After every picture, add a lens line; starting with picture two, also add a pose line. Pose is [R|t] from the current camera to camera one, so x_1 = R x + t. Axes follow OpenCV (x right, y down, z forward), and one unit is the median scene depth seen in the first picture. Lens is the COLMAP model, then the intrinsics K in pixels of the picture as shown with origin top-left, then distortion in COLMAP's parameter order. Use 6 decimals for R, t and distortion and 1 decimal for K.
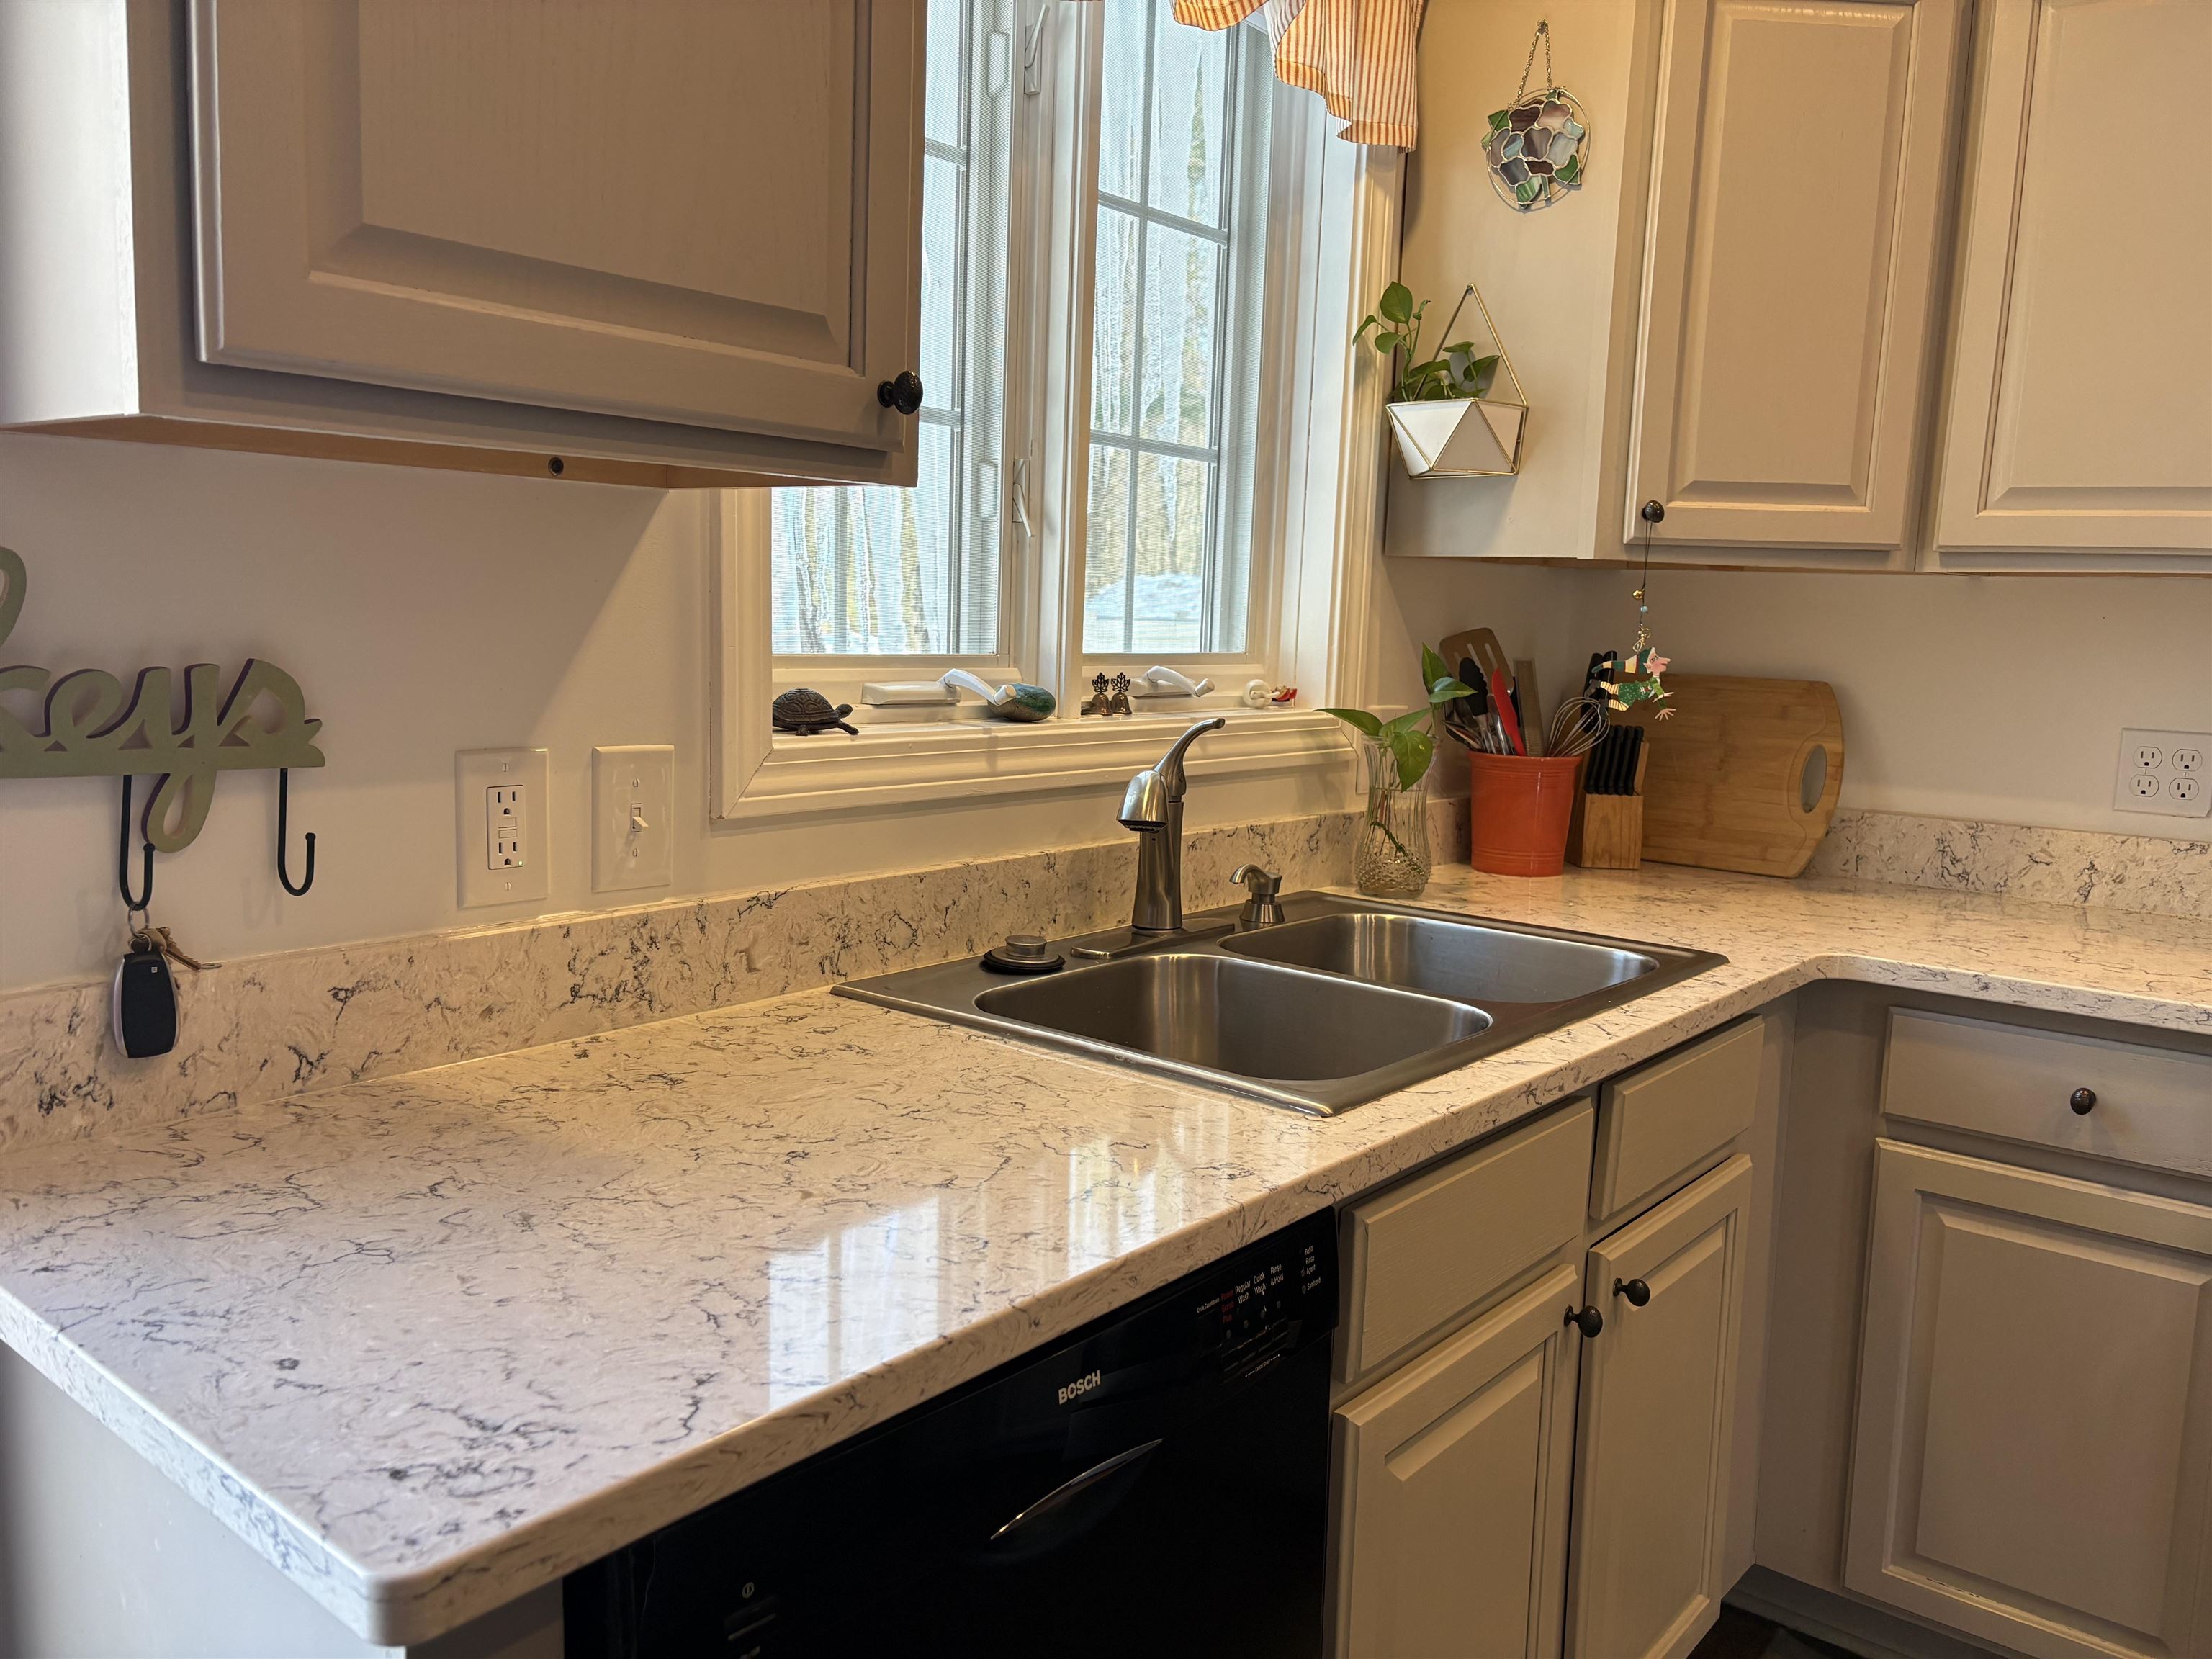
lens RADIAL K [[1685.5, 0, 1104.0], [0, 1685.5, 837.1], [0, 0, 1]] dist [0.044021, -0.033230]
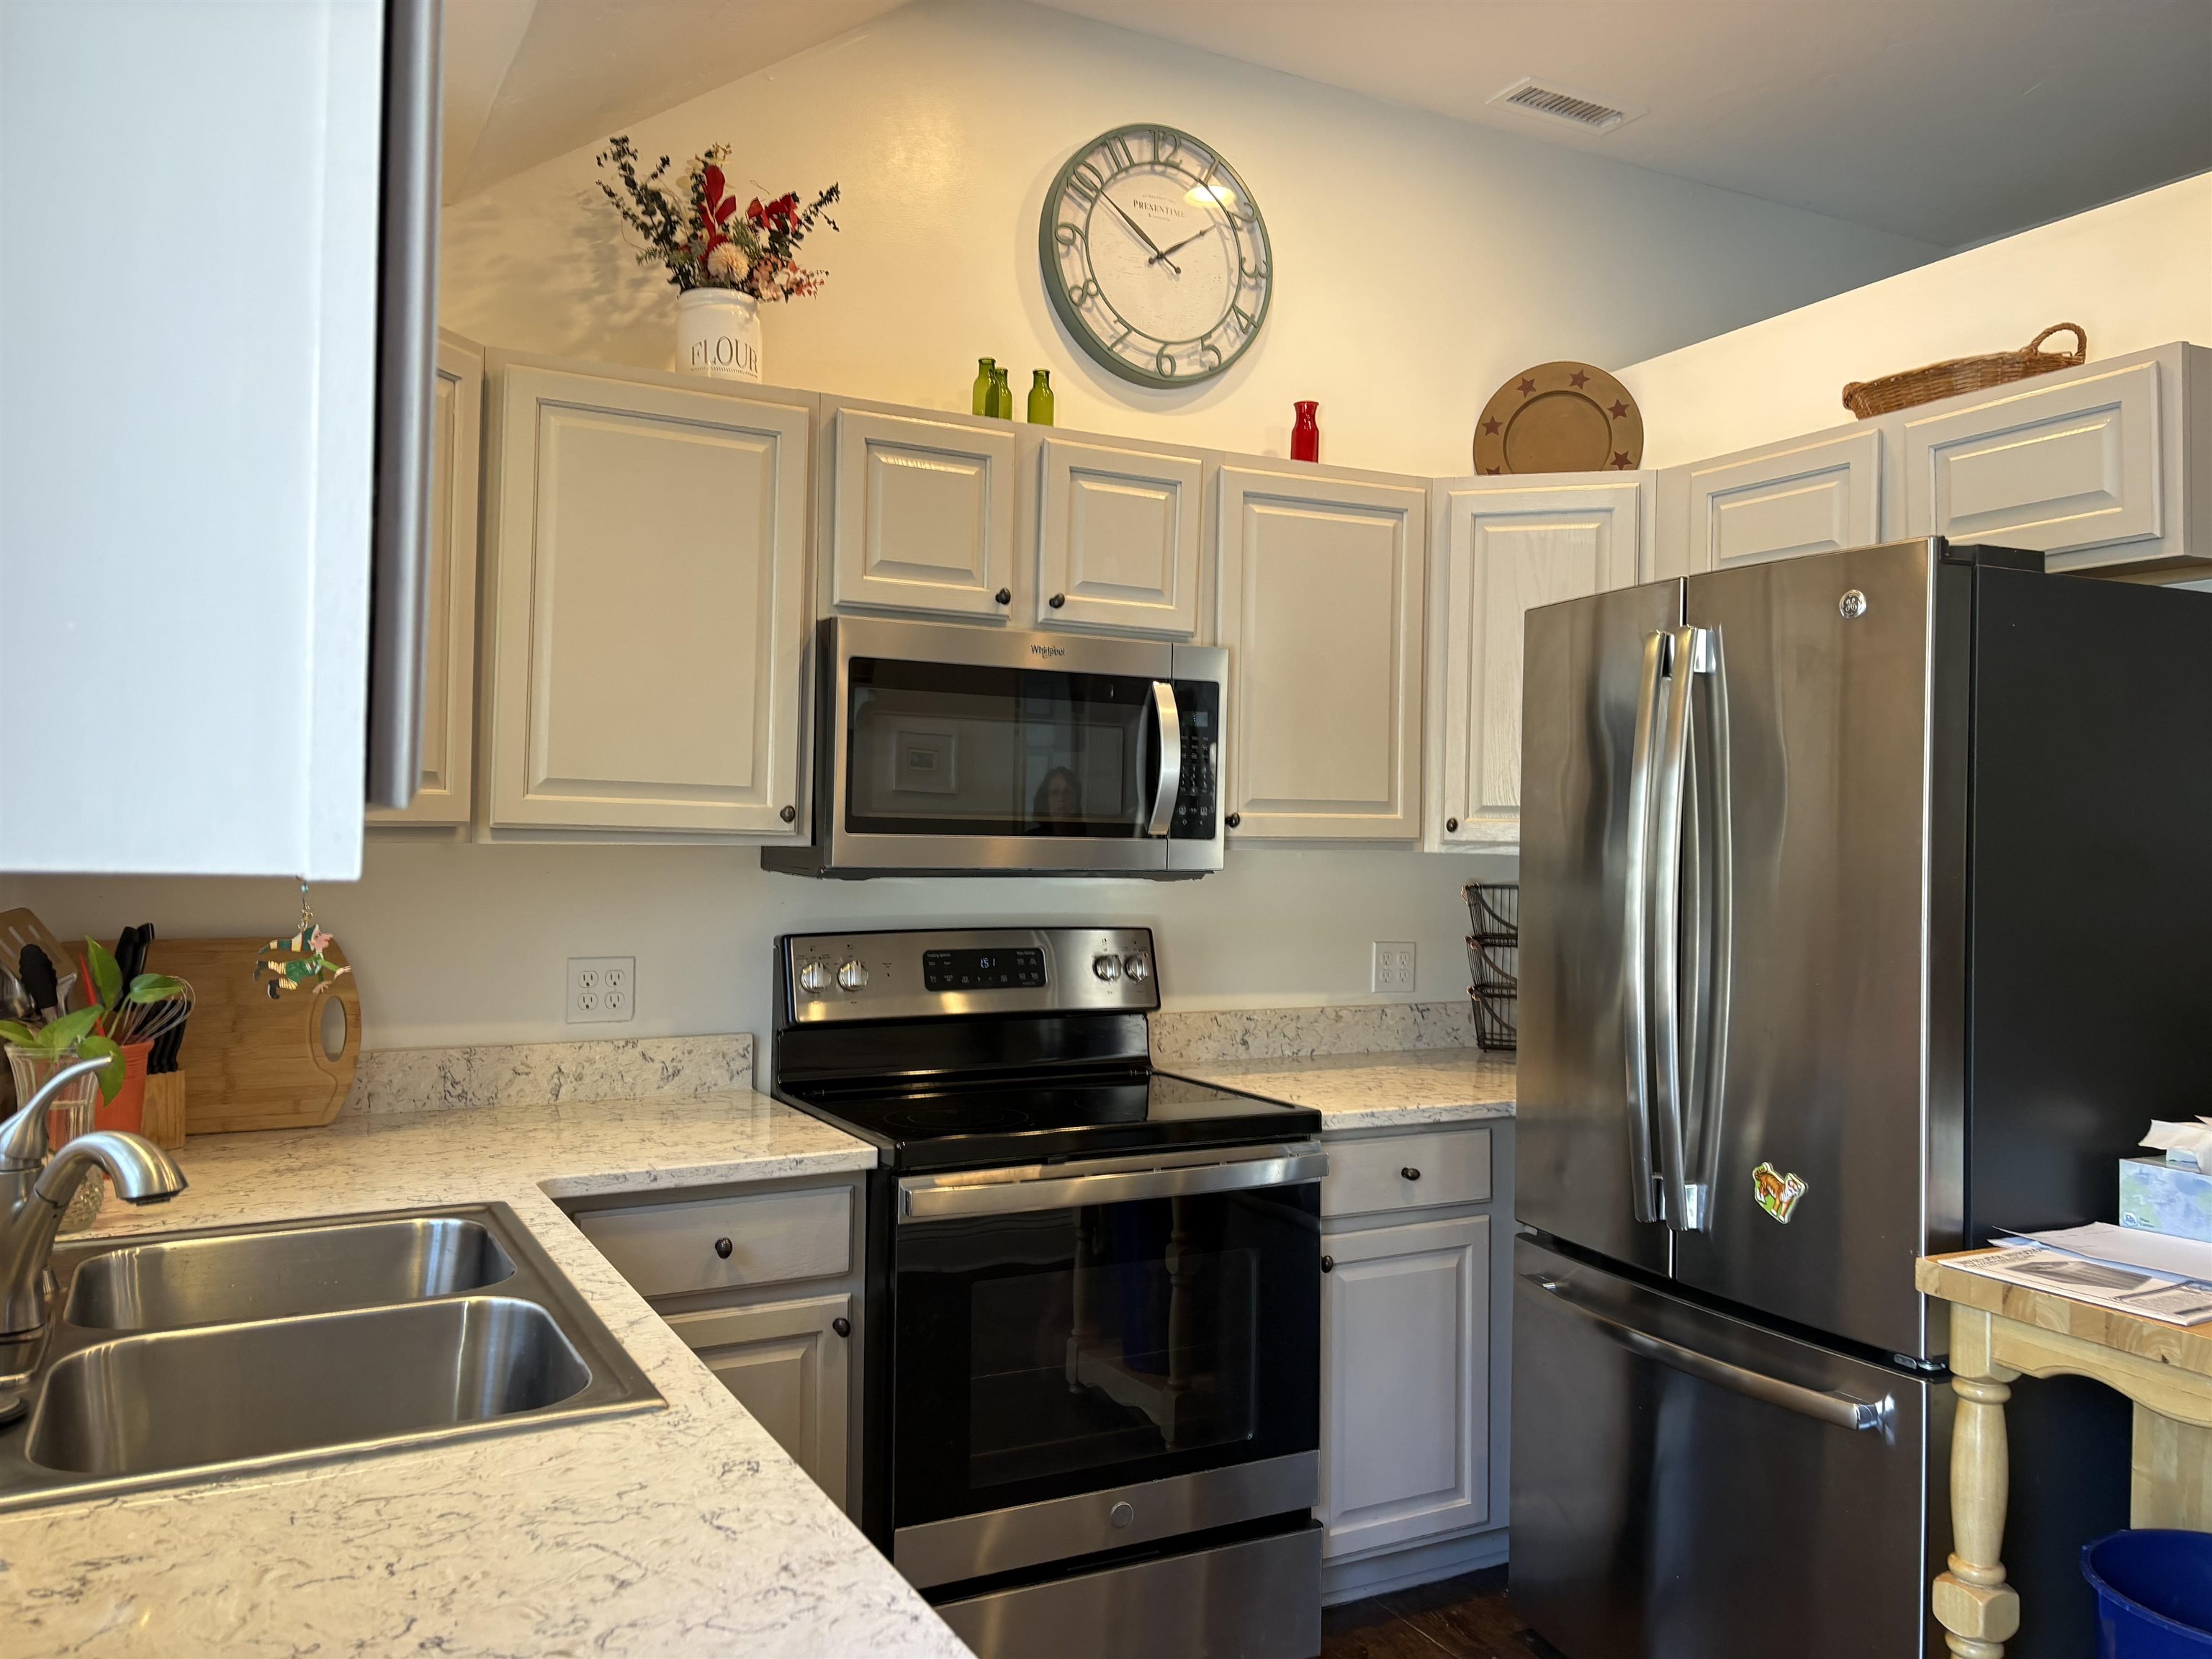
lens RADIAL K [[1685.5, 0, 1113.2], [0, 1685.5, 812.9], [0, 0, 1]] dist [0.044021, -0.033230]
pose [[0.361891, -0.012979, 0.932130, -0.460858], [0.120357, 0.992185, -0.032913, -0.086578], [-0.924418, 0.124100, 0.360625, 0.168066]]
